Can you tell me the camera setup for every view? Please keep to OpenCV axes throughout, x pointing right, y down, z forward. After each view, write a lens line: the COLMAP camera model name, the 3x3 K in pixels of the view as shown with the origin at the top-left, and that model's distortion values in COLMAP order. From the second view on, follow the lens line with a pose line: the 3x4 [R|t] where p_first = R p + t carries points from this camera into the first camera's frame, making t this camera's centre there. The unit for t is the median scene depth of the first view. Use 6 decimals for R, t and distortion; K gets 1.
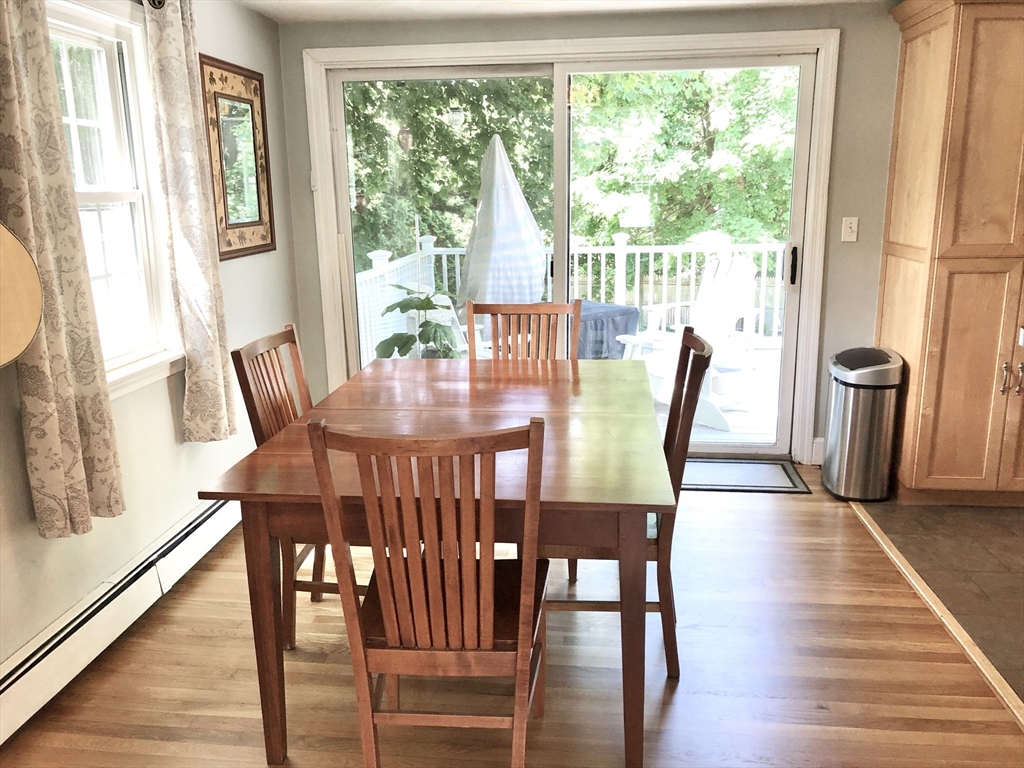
lens RADIAL K [[840.8, 0, 505.4], [0, 840.8, 379.9], [0, 0, 1]] dist [0.032935, -0.003365]
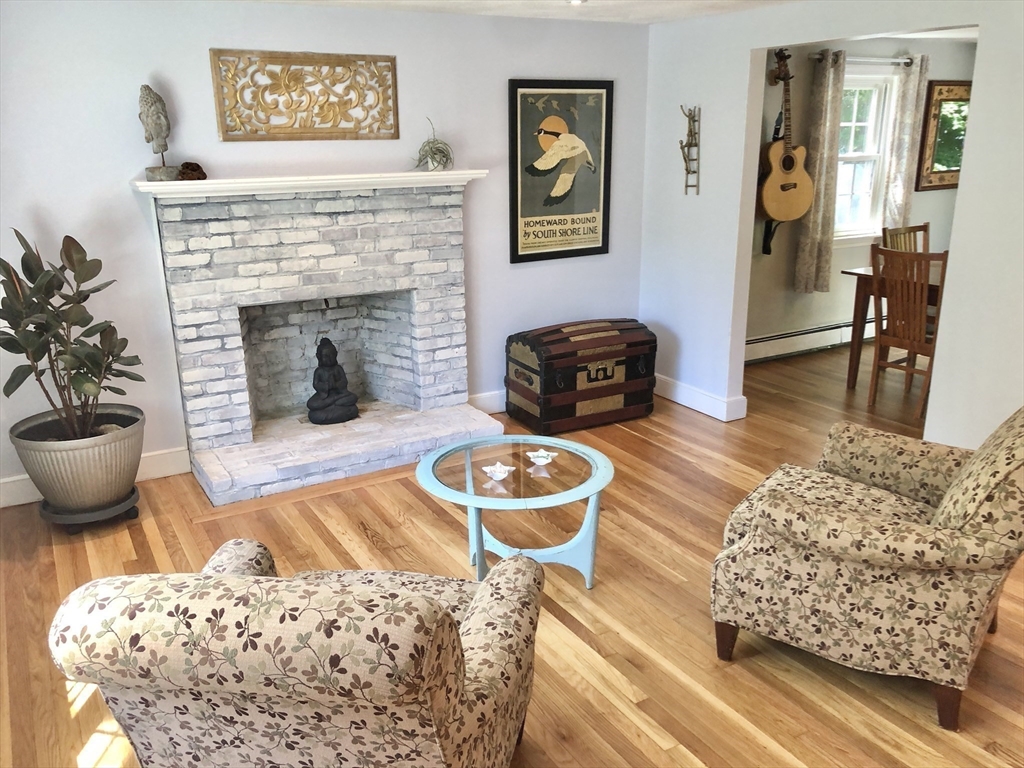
lens RADIAL K [[865.8, 0, 526.5], [0, 865.8, 390.9], [0, 0, 1]] dist [0.118571, -0.204534]
pose [[0.606059, 0.239467, -0.758517, 0.839724], [-0.177061, 0.970295, 0.164853, 0.143561], [0.775462, 0.034393, 0.630457, -1.044453]]
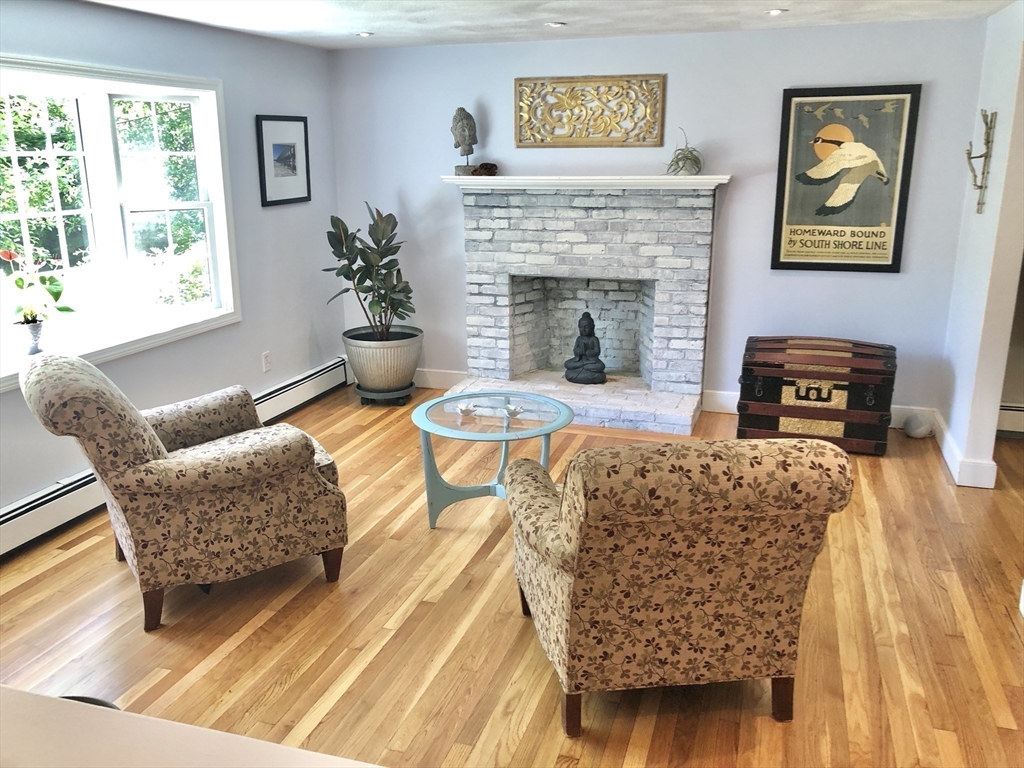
lens RADIAL K [[845.6, 0, 515.4], [0, 845.6, 380.7], [0, 0, 1]] dist [0.132180, -0.359373]
pose [[-0.186005, 0.275348, -0.943178, 1.207548], [-0.210586, 0.926452, 0.311995, -0.028817], [0.959716, 0.256653, -0.114340, -0.235814]]
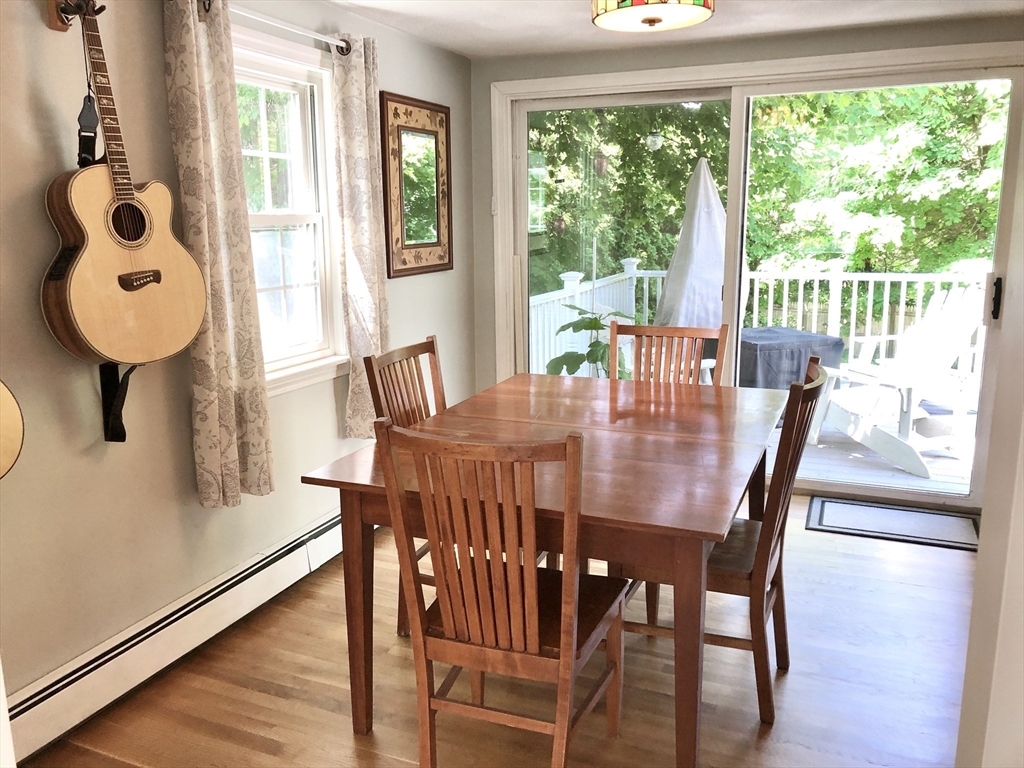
lens RADIAL K [[839.3, 0, 502.3], [0, 839.3, 374.4], [0, 0, 1]] dist [0.077703, -0.099035]
pose [[0.958863, 0.057739, -0.277935, 0.131322], [-0.066753, 0.997503, -0.023073, 0.002105], [0.275909, 0.040677, 0.960323, -0.014304]]
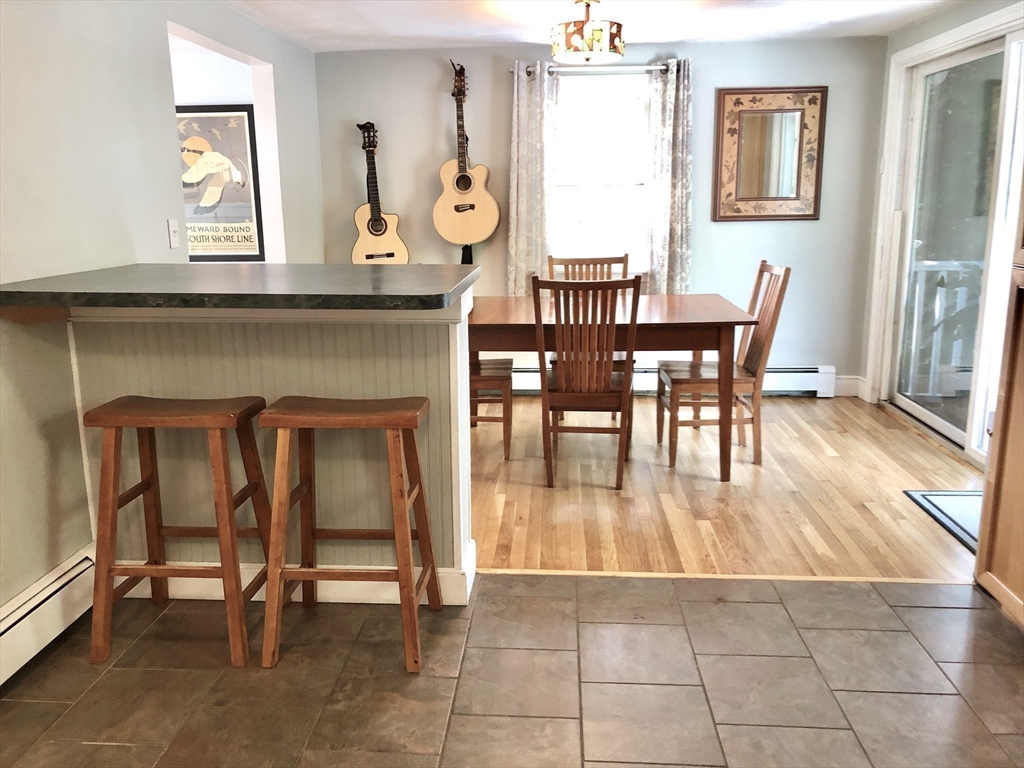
lens RADIAL K [[833.3, 0, 506.2], [0, 833.3, 380.6], [0, 0, 1]] dist [0.059128, -0.137960]
pose [[0.043276, 0.233126, -0.971483, 1.408408], [-0.211330, 0.952527, 0.219163, -0.136469], [0.976456, 0.195819, 0.090488, 0.629426]]
